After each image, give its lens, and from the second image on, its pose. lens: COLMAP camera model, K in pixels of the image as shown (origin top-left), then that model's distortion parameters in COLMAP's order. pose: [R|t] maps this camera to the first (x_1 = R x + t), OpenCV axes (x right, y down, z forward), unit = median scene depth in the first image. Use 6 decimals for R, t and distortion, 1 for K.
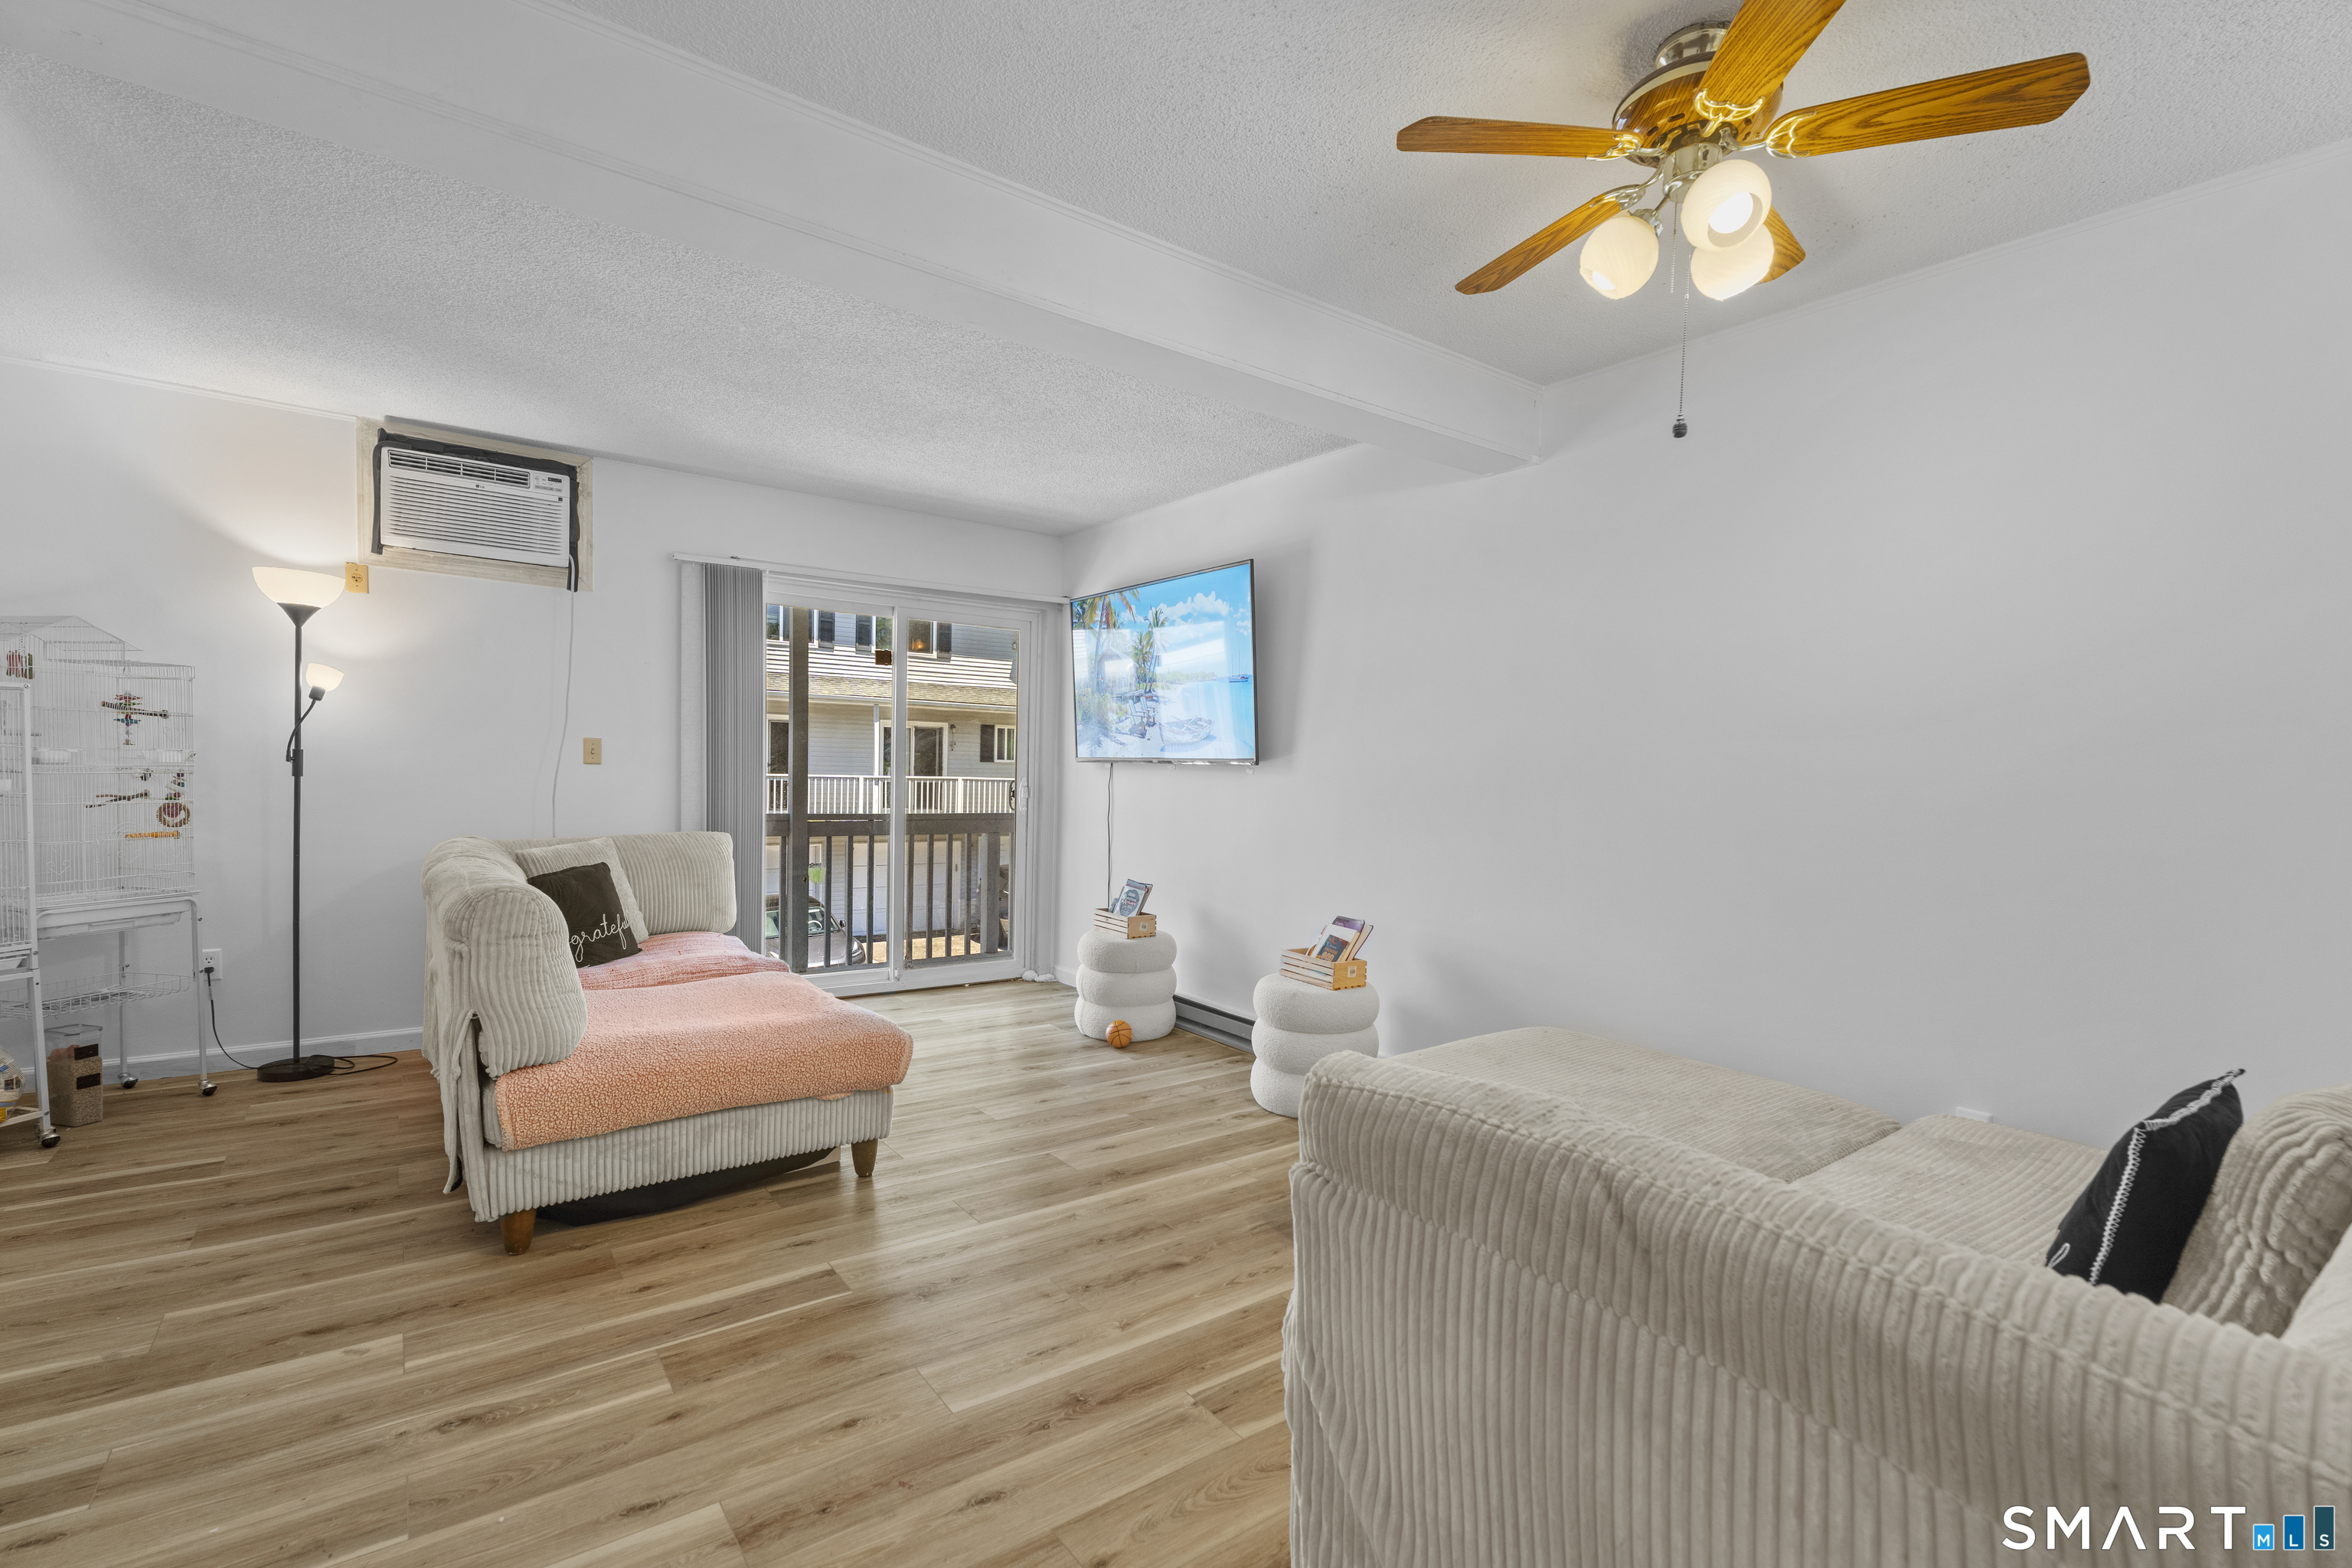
lens RADIAL K [[1066.6, 0, 1176.0], [0, 1066.6, 784.0], [0, 0, 1]] dist [0.000513, 0.000095]
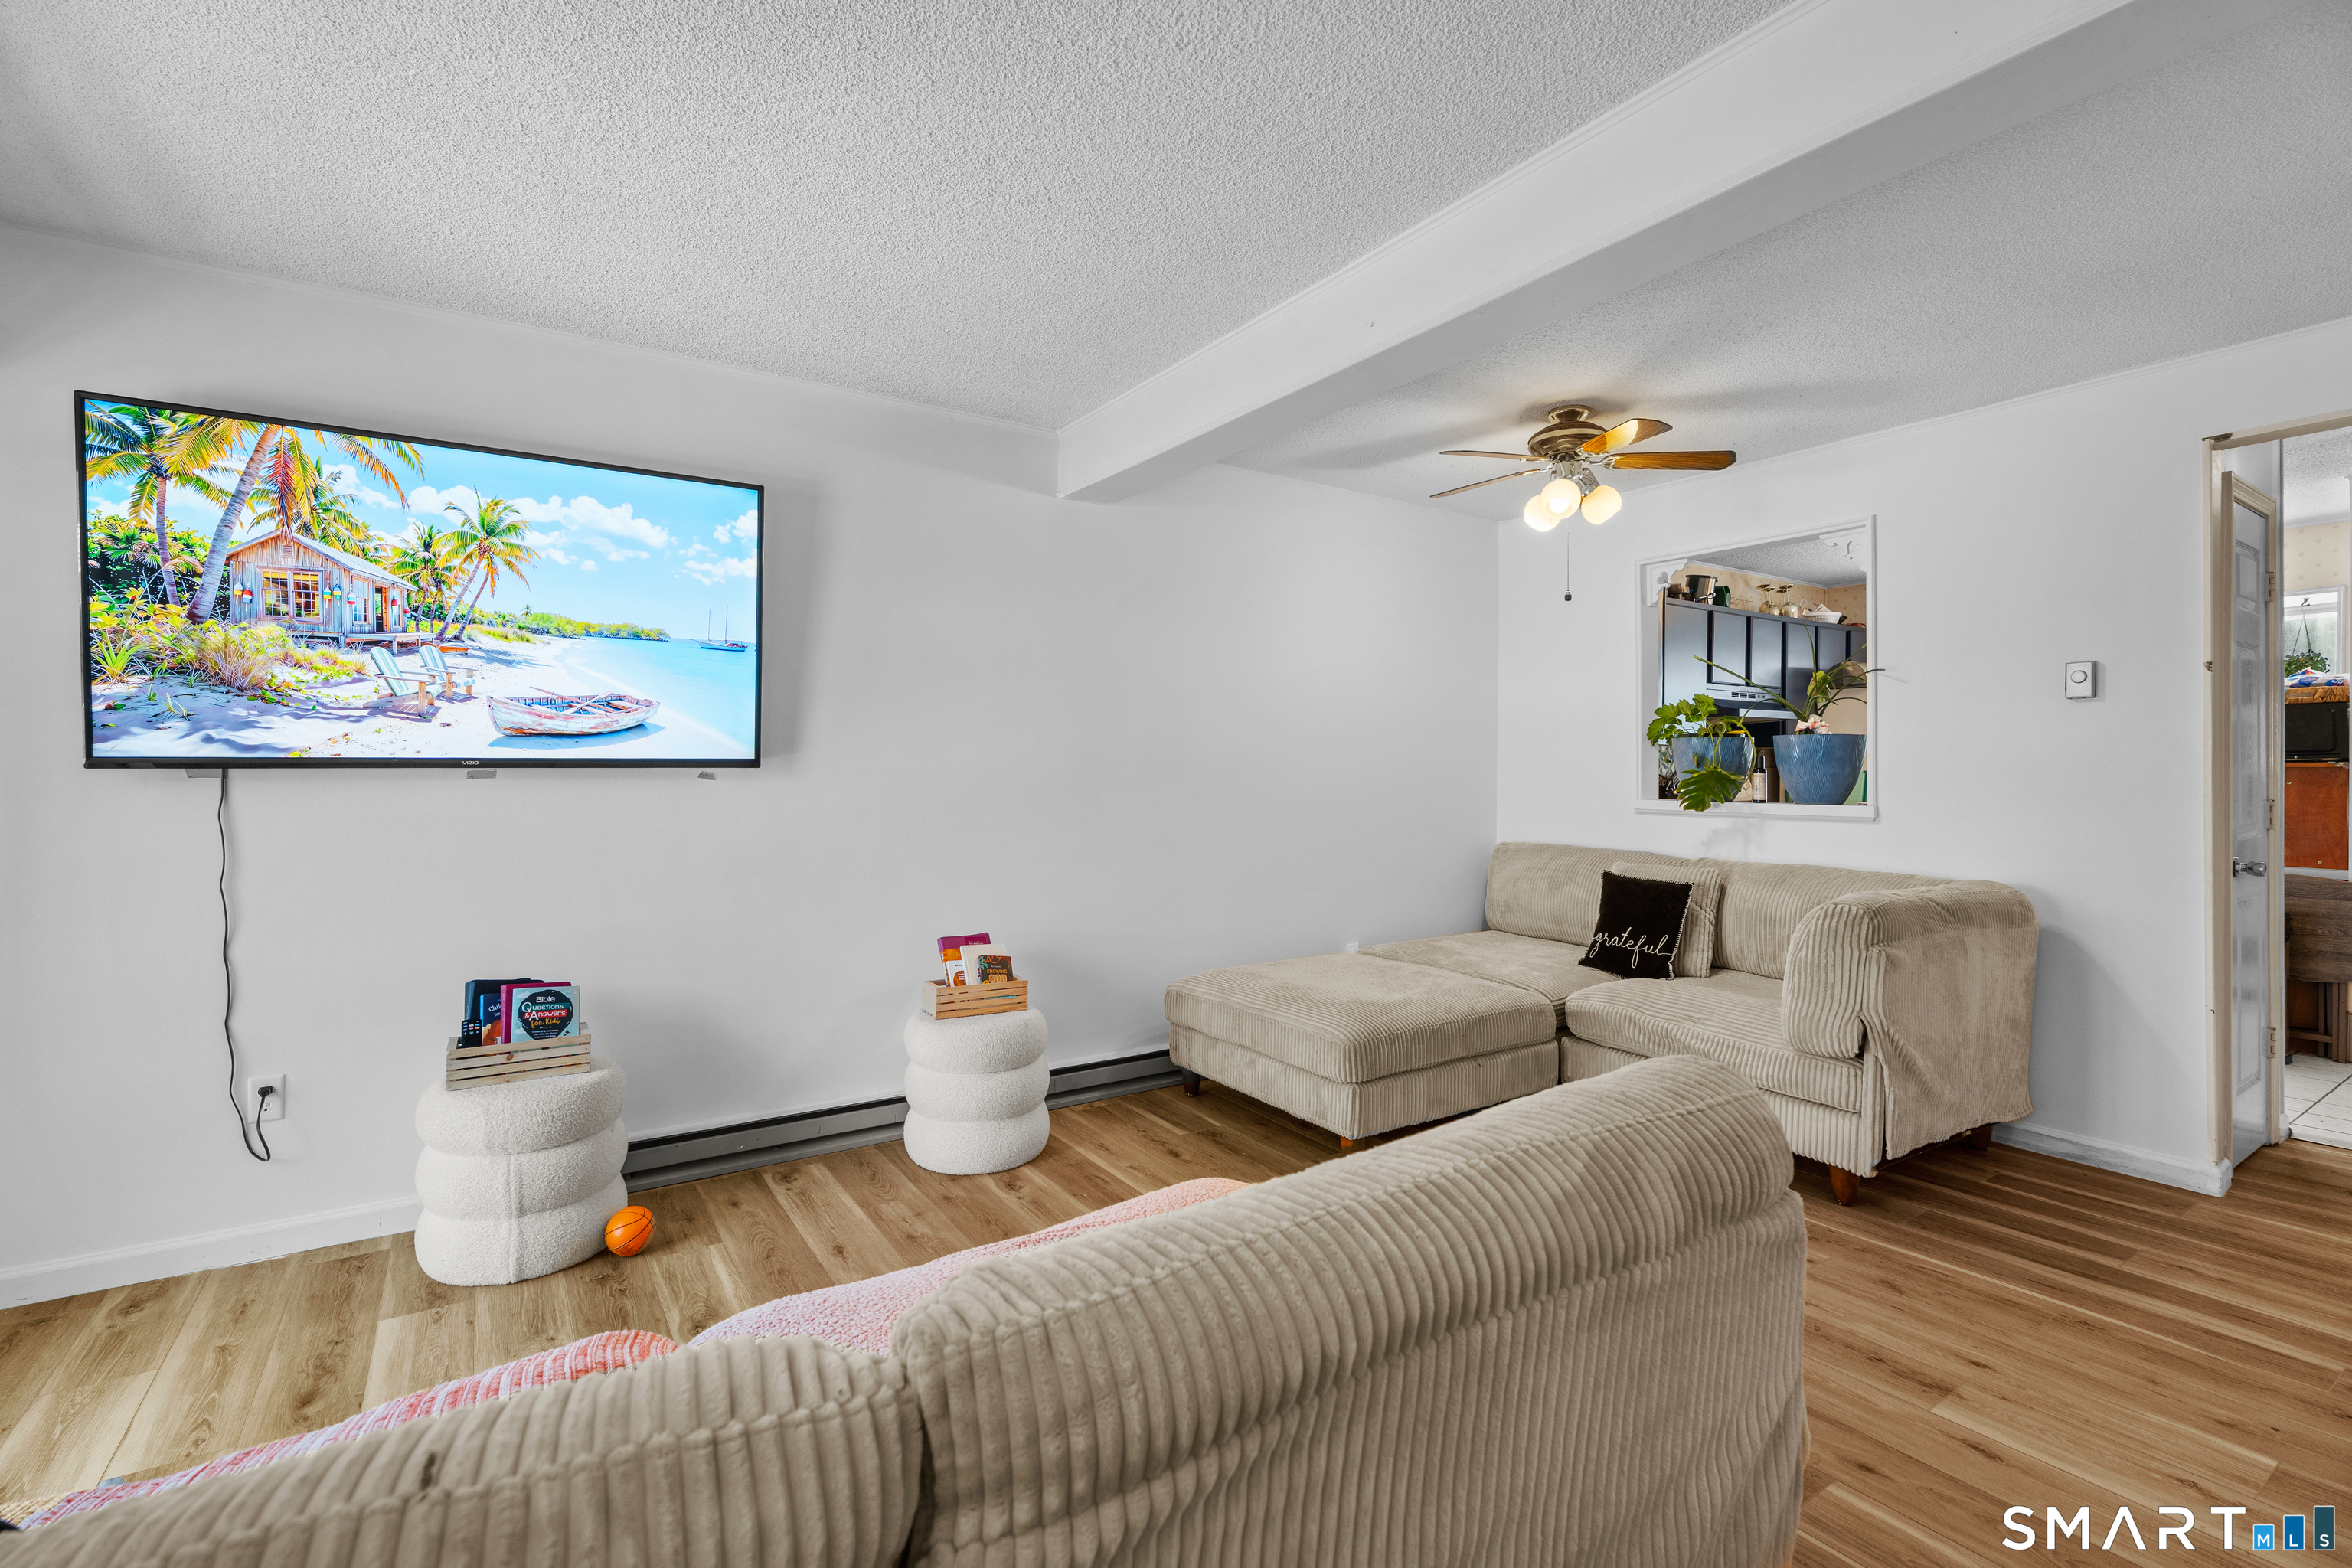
lens RADIAL K [[1056.2, 0, 1181.0], [0, 1056.2, 728.7], [0, 0, 1]] dist [0.002897, 0.000366]
pose [[0.051170, 0.017647, 0.998534, -0.633460], [0.017573, 0.999673, -0.018568, -0.025965], [-0.998535, 0.018498, 0.050843, 0.673220]]
